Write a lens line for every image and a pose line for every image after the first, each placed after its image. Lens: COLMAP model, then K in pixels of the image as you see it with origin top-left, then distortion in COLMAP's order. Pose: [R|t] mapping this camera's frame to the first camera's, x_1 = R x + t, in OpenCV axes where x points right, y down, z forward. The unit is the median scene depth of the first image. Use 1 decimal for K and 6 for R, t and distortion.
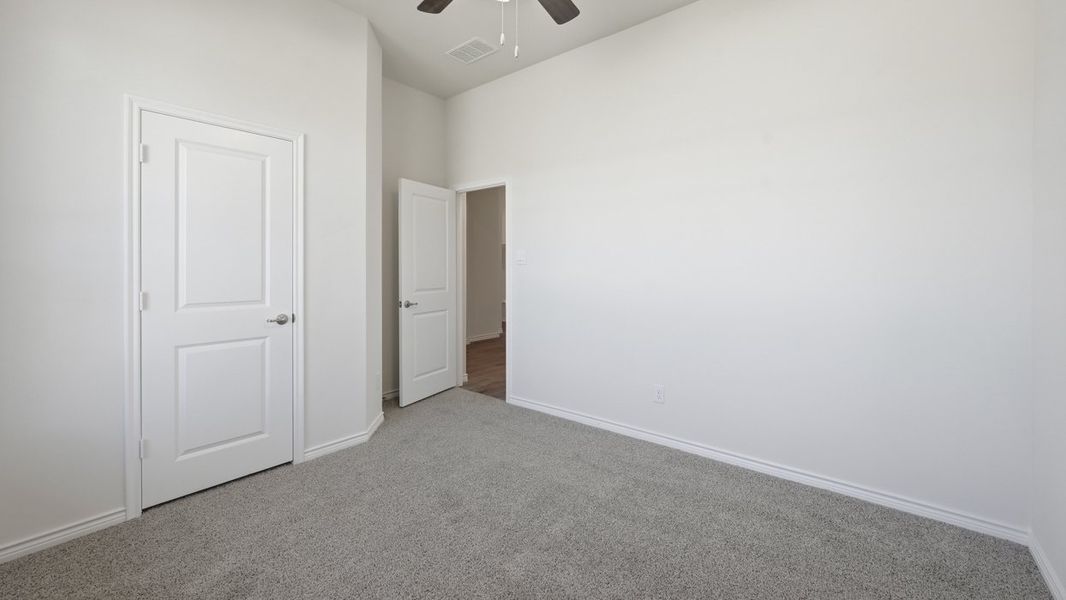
lens RADIAL K [[425.9, 0, 538.1], [0, 425.9, 273.3], [0, 0, 1]] dist [-0.000587, -0.000181]
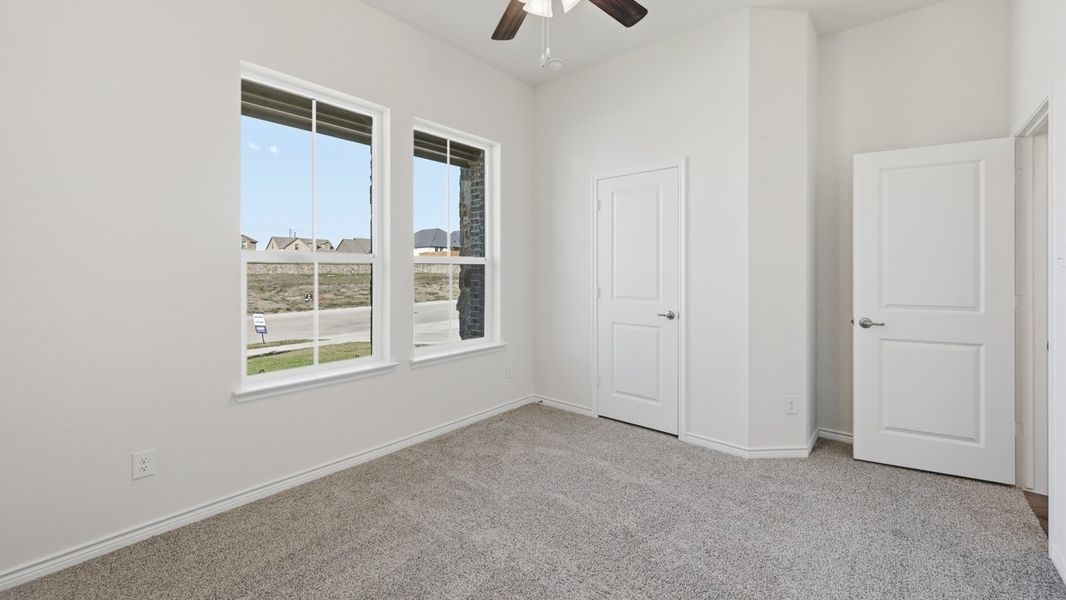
lens RADIAL K [[425.9, 0, 532.1], [0, 425.9, 266.4], [0, 0, 1]] dist [-0.000587, -0.000181]
pose [[-0.032206, 0.002375, -0.999478, 0.638044], [-0.005304, 0.999983, 0.002547, -0.034199], [0.999467, 0.005383, -0.032193, 0.643992]]
